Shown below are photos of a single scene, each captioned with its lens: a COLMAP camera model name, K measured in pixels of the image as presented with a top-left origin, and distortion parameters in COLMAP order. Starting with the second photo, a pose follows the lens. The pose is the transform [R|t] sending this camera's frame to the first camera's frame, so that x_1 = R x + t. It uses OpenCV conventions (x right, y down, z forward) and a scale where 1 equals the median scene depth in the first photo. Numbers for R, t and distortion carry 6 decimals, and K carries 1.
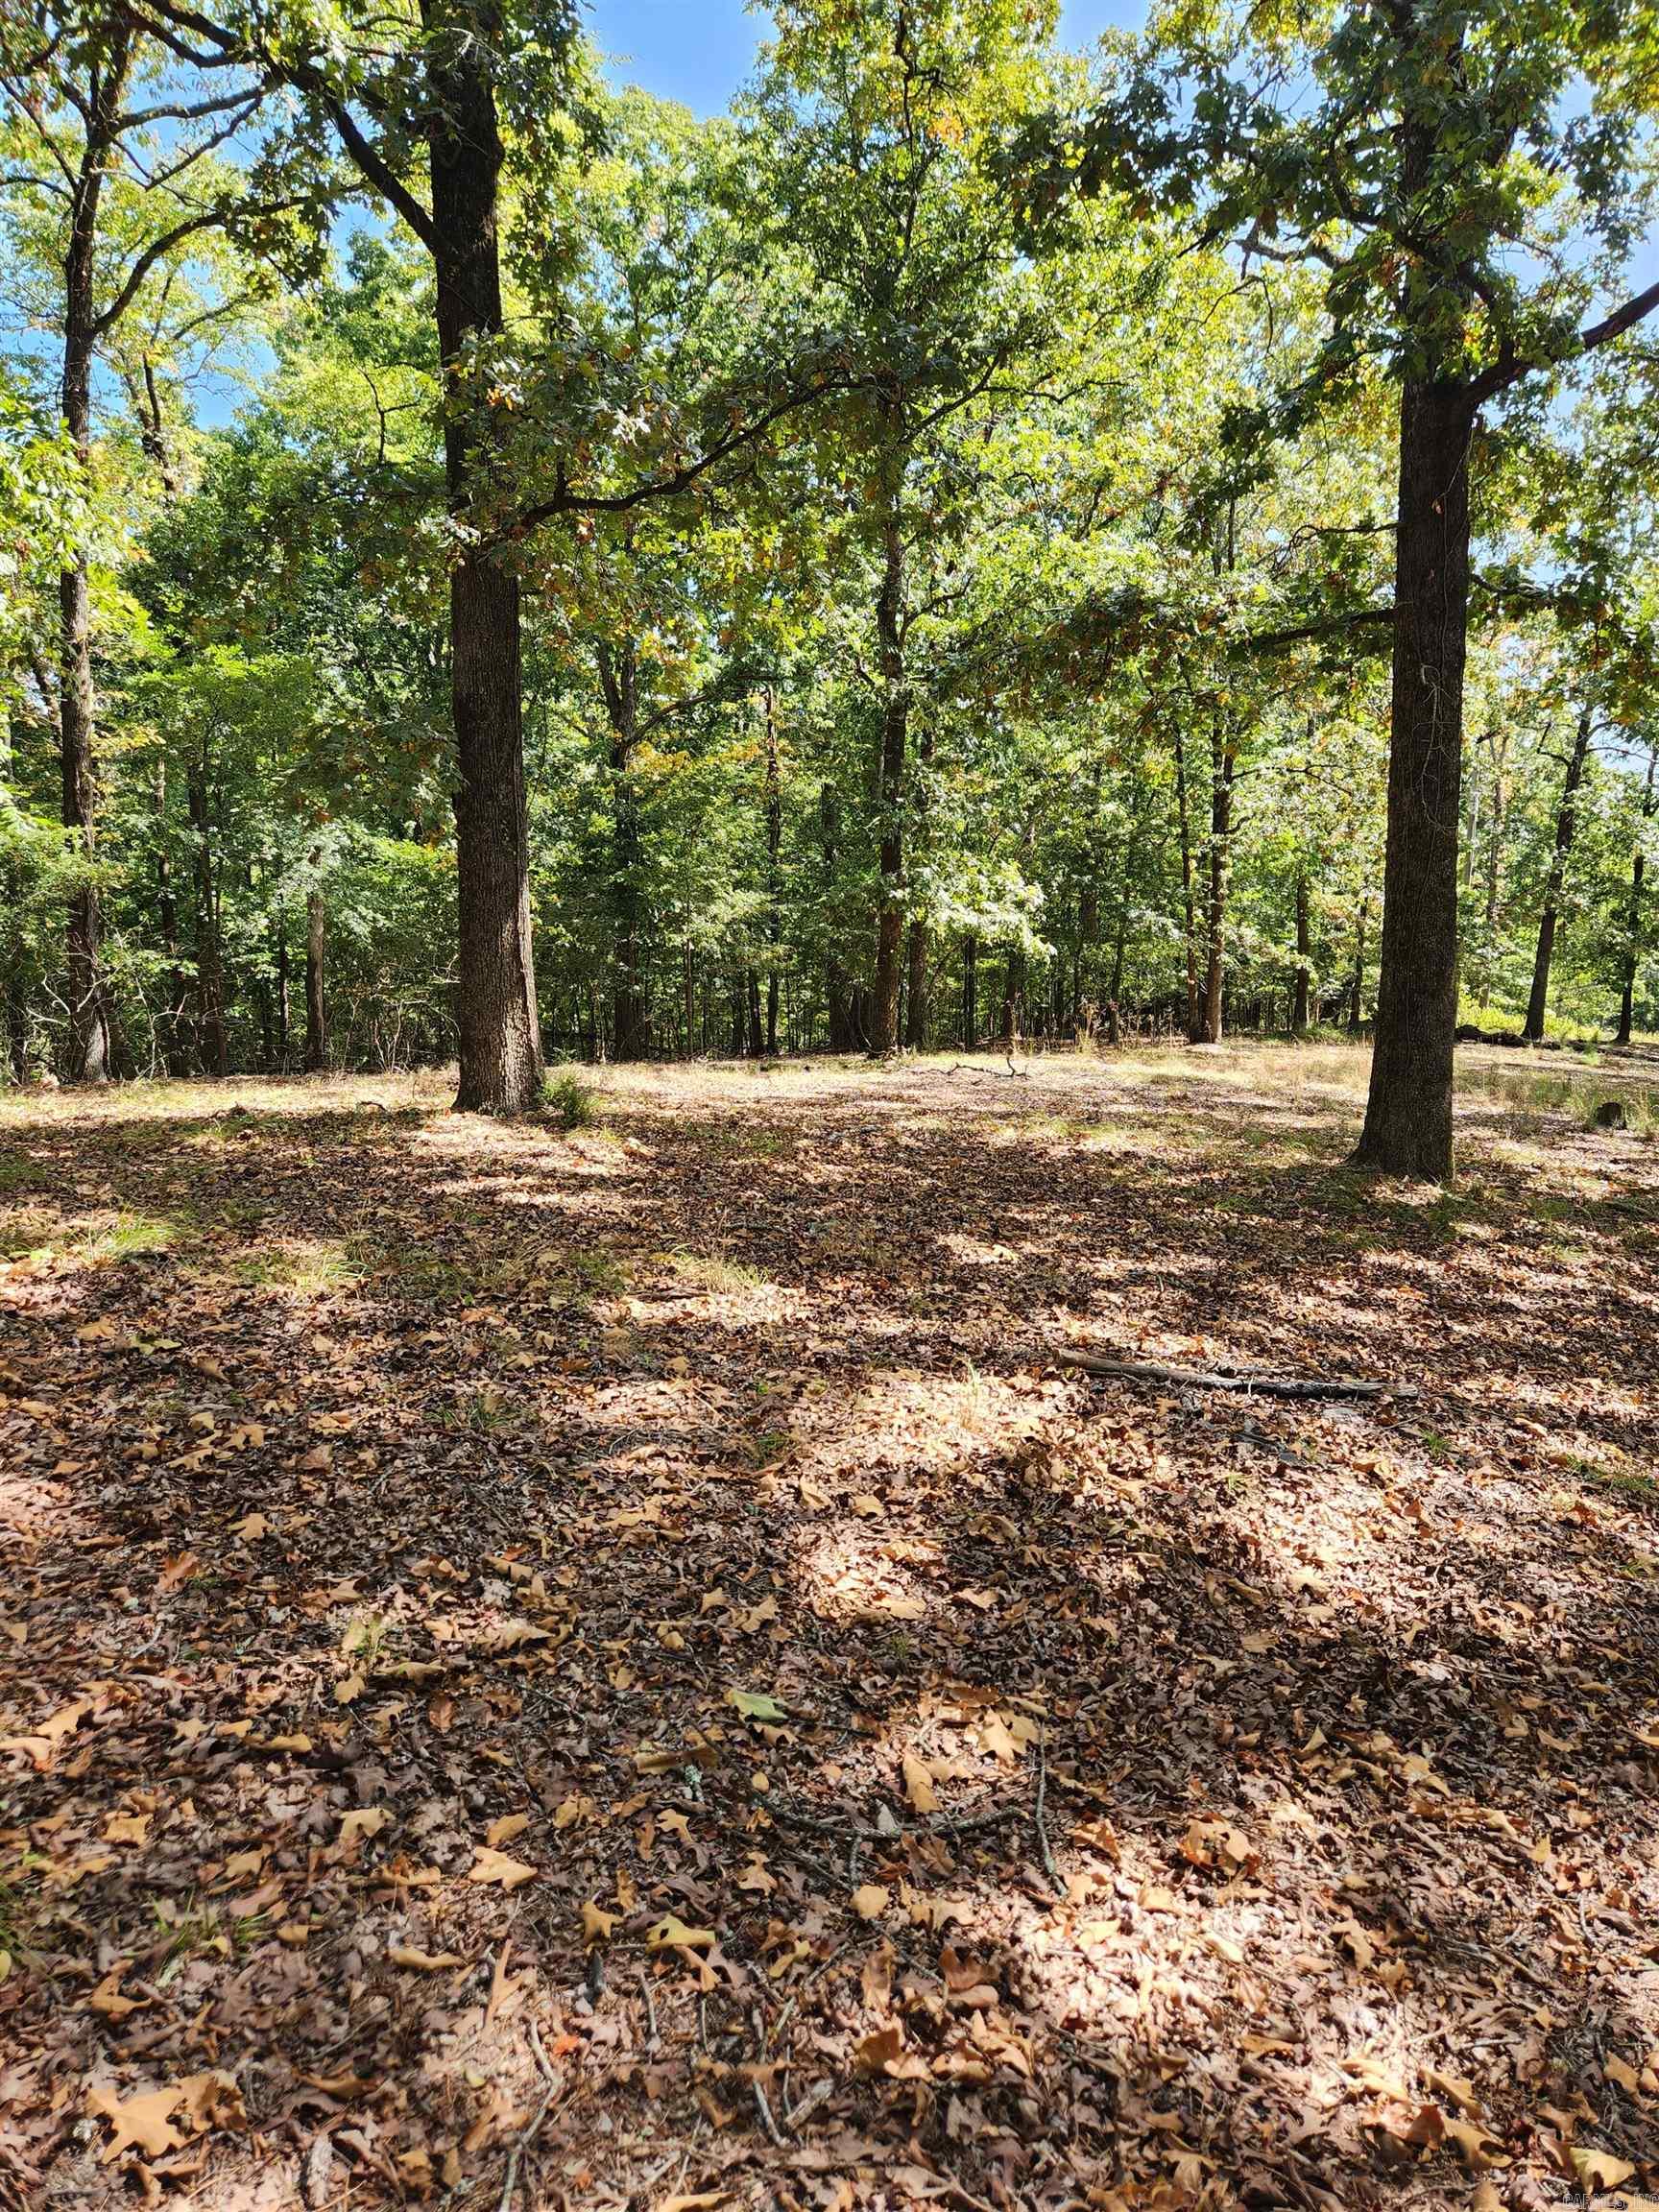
lens RADIAL K [[1438.8, 0, 839.3], [0, 1438.8, 1101.1], [0, 0, 1]] dist [0.053232, -0.063823]
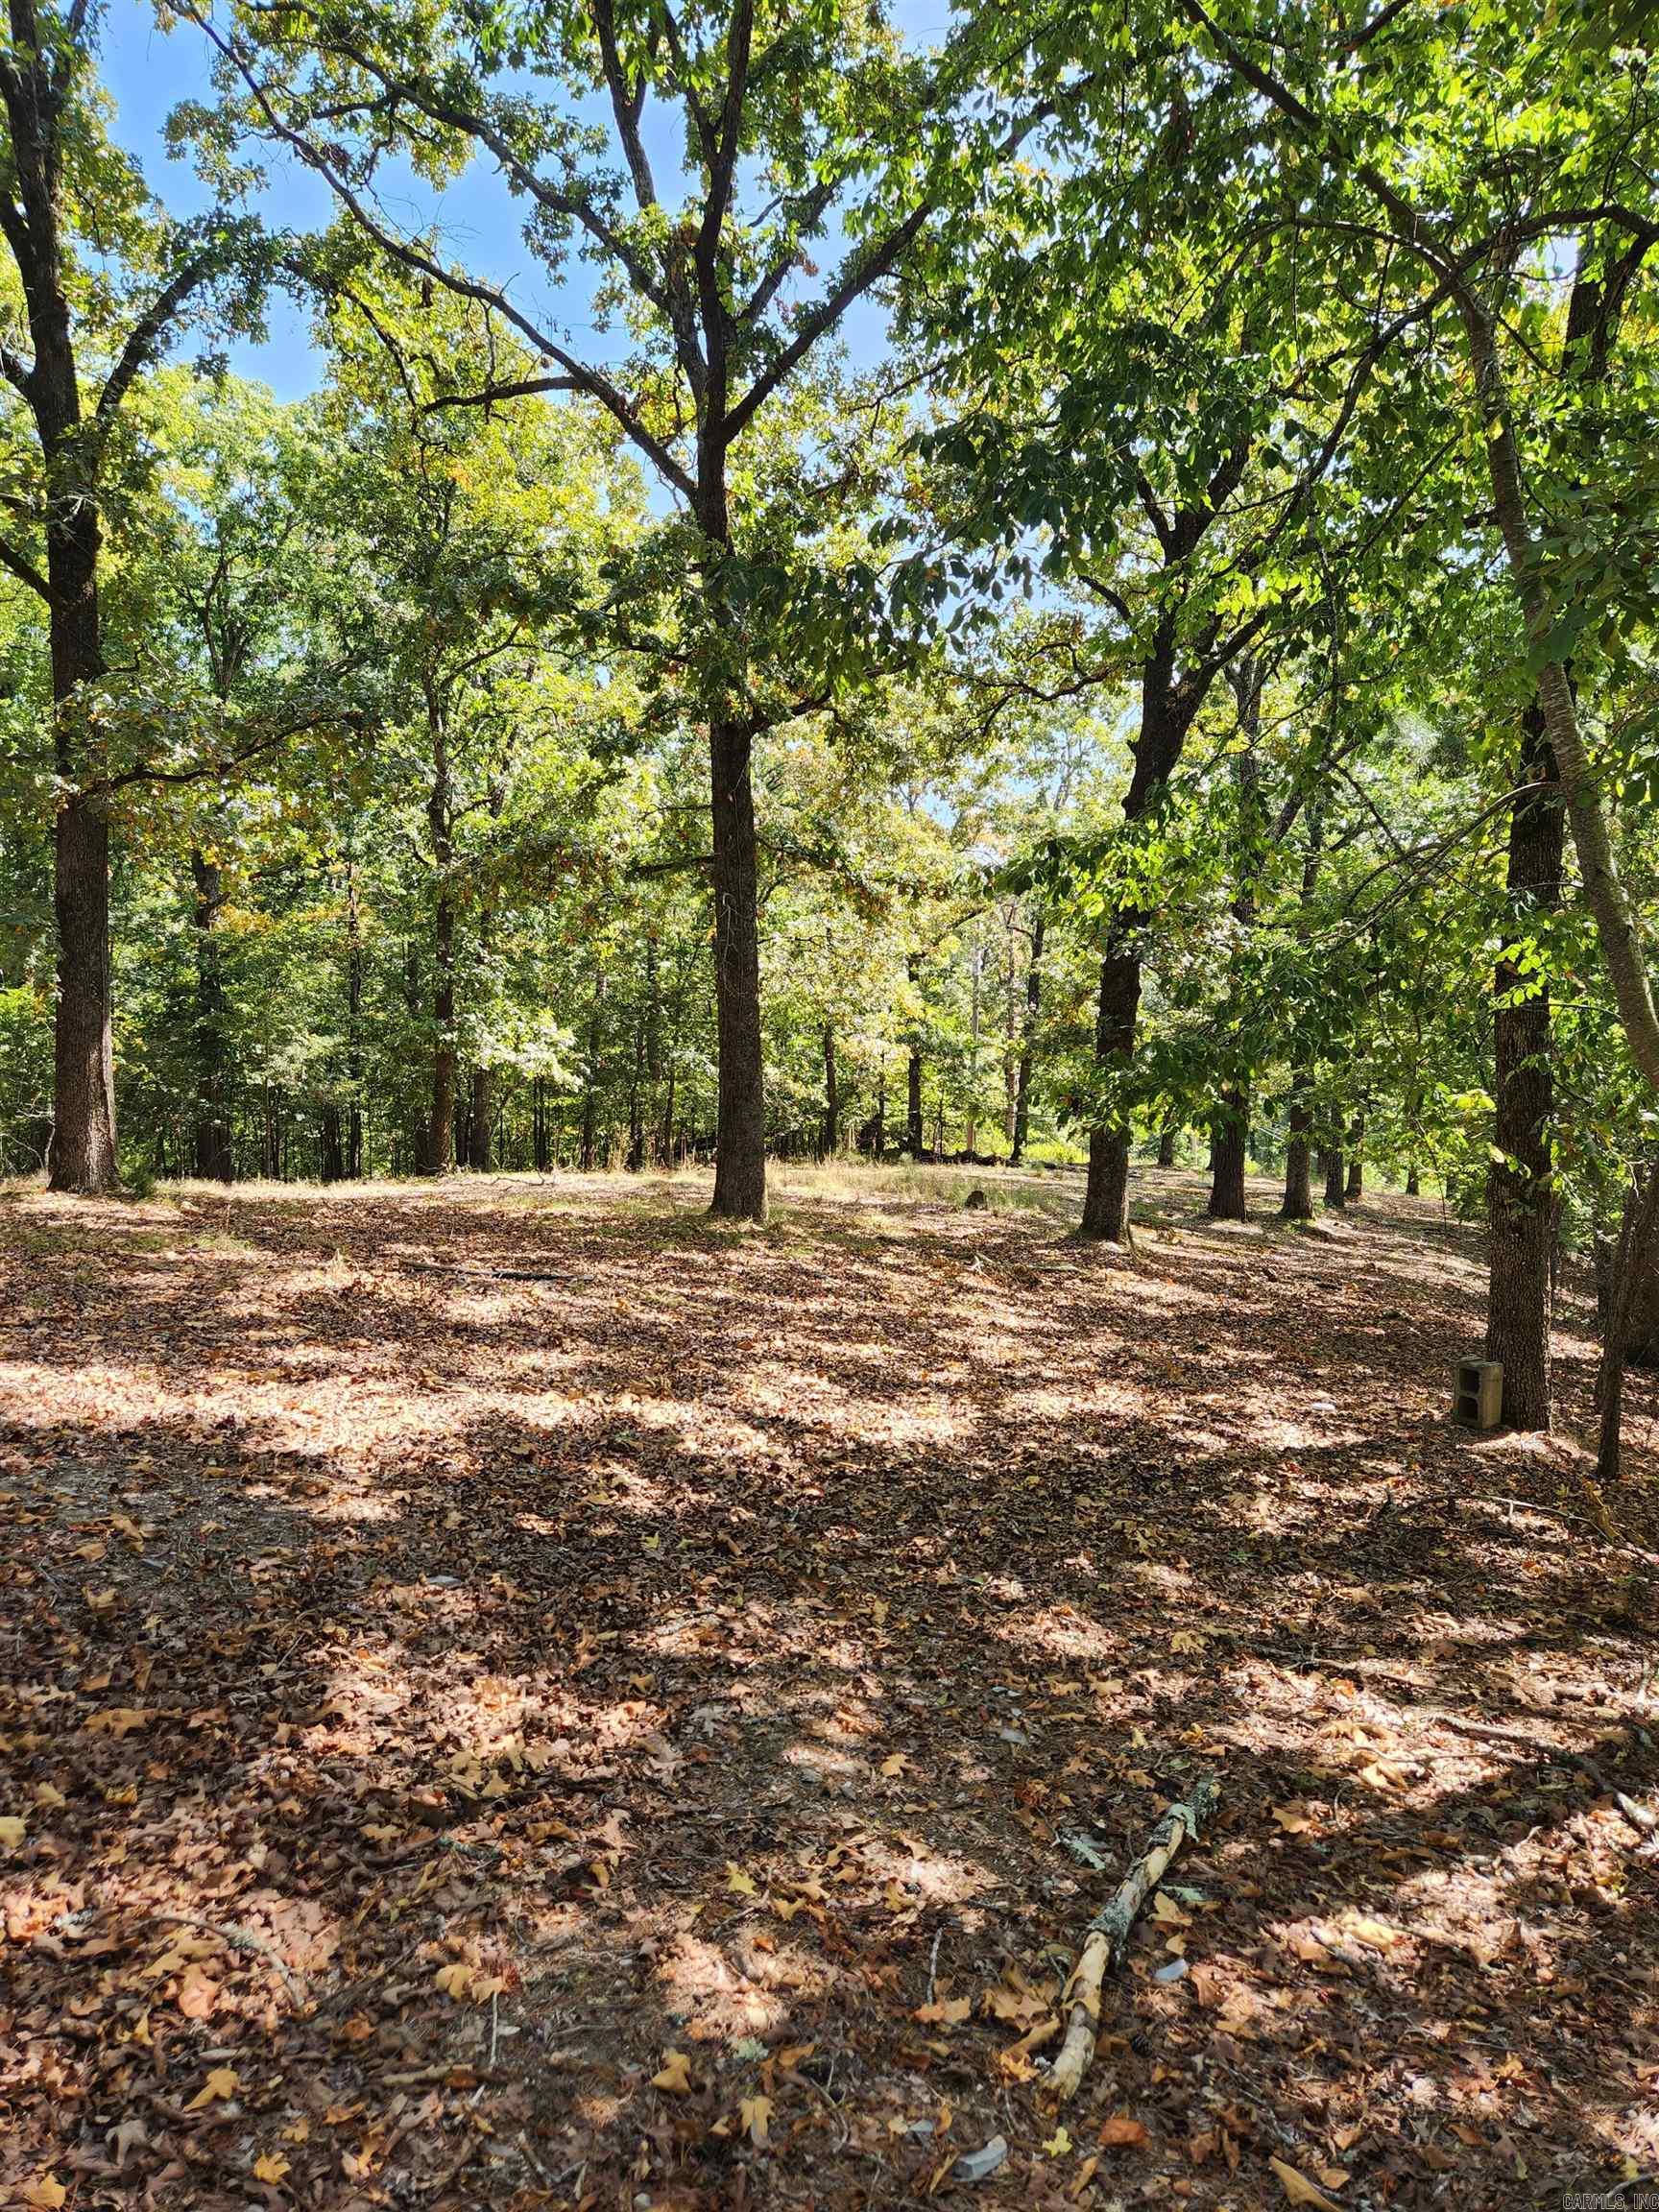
lens RADIAL K [[1453.0, 0, 841.3], [0, 1453.0, 1087.1], [0, 0, 1]] dist [-0.000627, -0.003480]
pose [[0.968074, -0.007990, 0.250538, 0.052602], [0.035977, 0.993572, -0.107329, 0.038658], [-0.248070, 0.112916, 0.962139, -0.235129]]
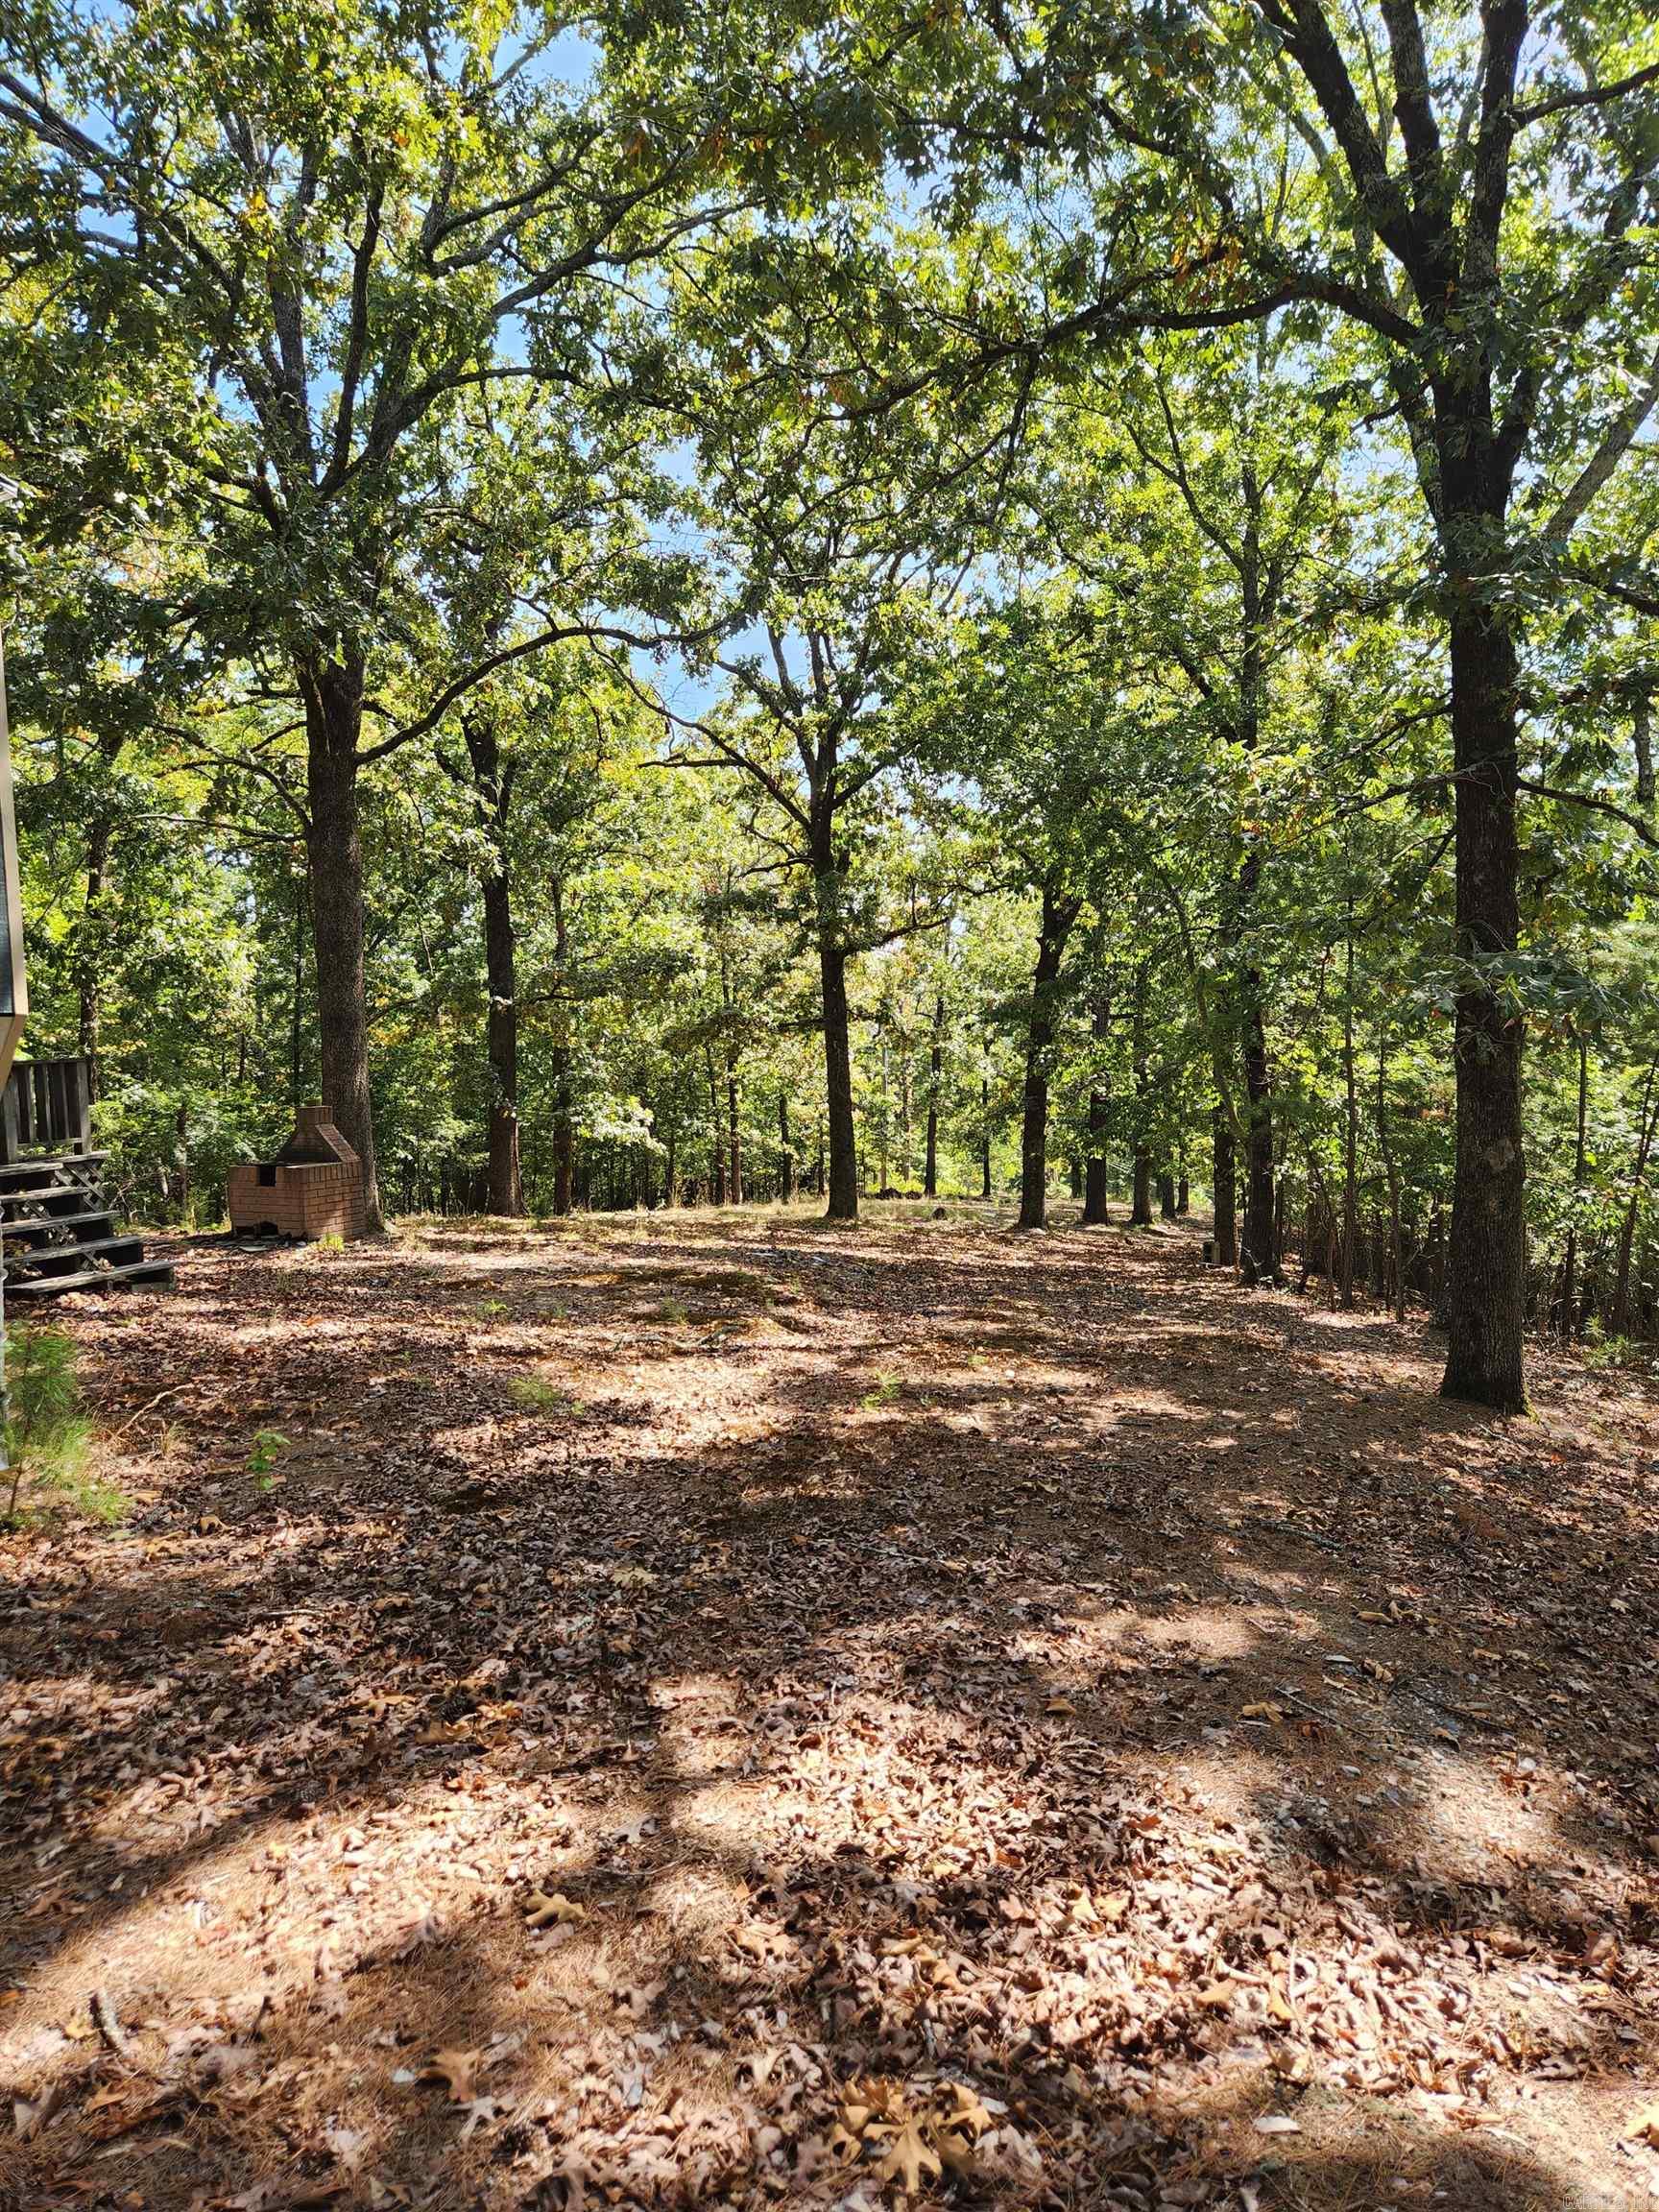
lens RADIAL K [[1453.0, 0, 841.3], [0, 1453.0, 1087.1], [0, 0, 1]] dist [-0.000627, -0.003480]
pose [[0.935857, -0.026980, 0.351346, -0.264354], [0.078323, 0.988050, -0.132751, 0.075653], [-0.343566, 0.151755, 0.926786, -0.732961]]
